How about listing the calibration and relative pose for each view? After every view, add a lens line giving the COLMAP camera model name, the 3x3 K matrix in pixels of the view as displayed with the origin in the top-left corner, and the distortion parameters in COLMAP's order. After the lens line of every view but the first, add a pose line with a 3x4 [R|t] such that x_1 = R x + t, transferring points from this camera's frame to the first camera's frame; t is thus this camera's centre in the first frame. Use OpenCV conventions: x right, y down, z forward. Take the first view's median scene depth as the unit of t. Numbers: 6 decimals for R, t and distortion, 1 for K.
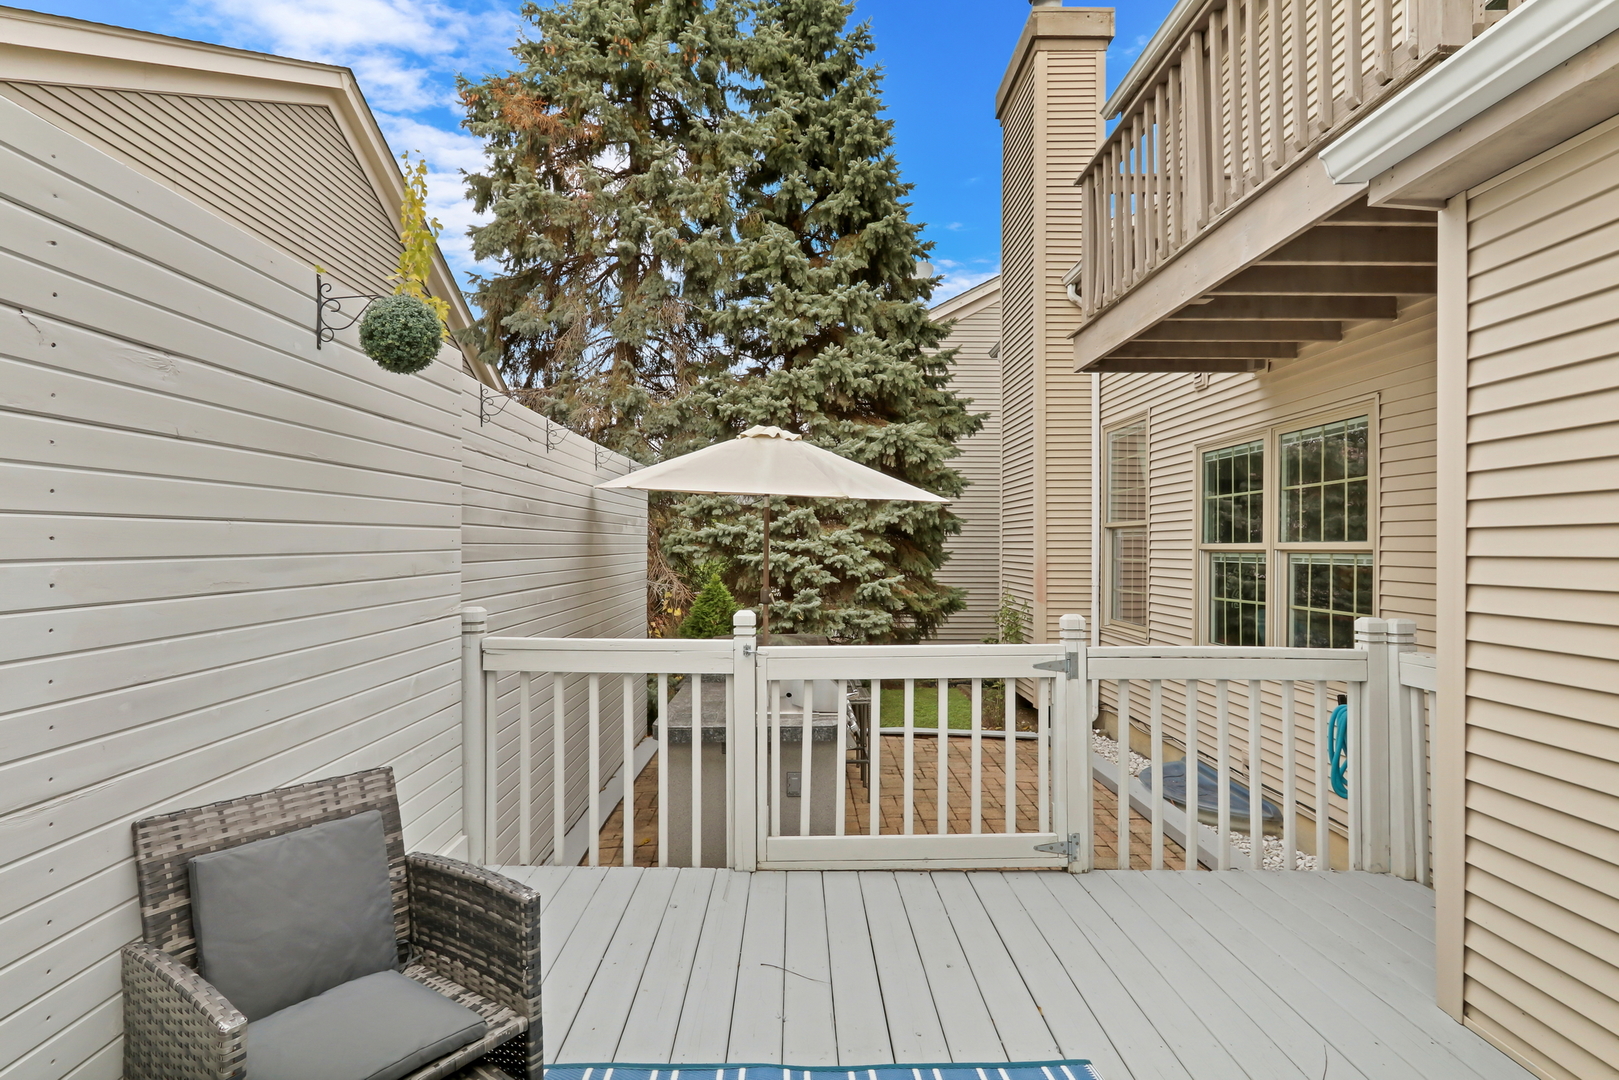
lens RADIAL K [[813.6, 0, 818.1], [0, 813.6, 559.7], [0, 0, 1]] dist [0.002741, 0.000994]
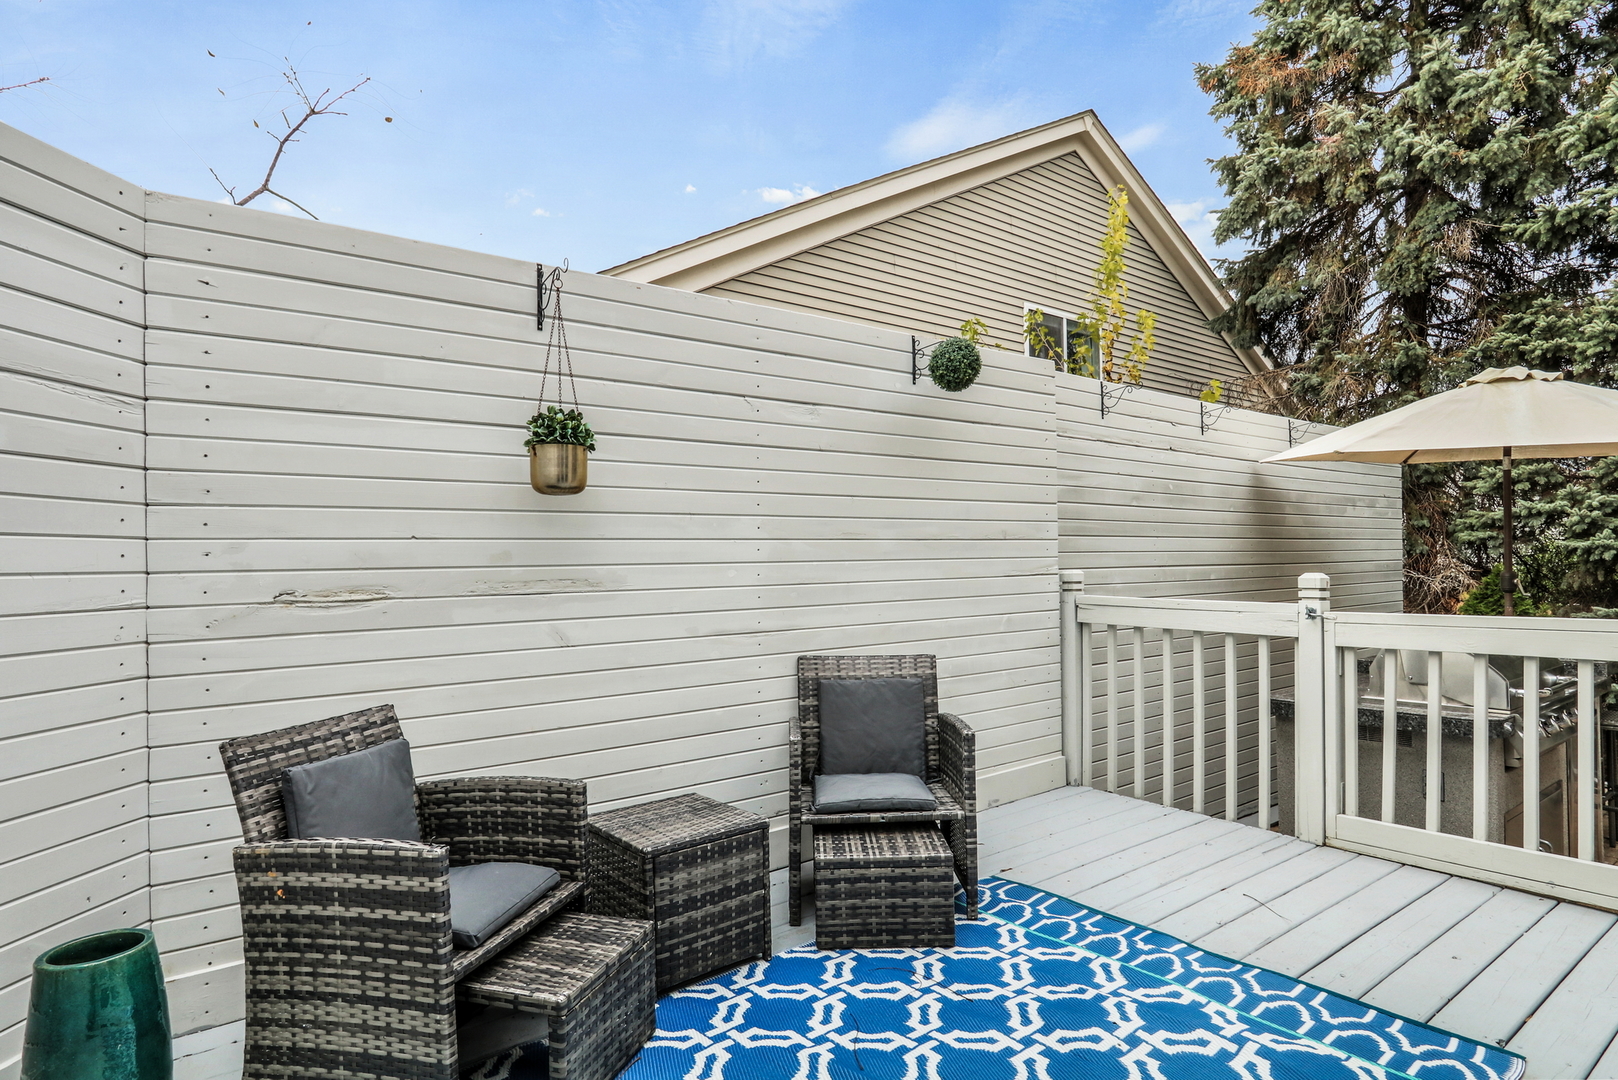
lens RADIAL K [[897.1, 0, 812.0], [0, 897.1, 555.6], [0, 0, 1]] dist [-0.014879, -0.000667]
pose [[0.619265, -0.015665, -0.785026, 0.190448], [0.004184, 0.999853, -0.016651, 0.029239], [0.785171, 0.007027, 0.619239, -0.060650]]
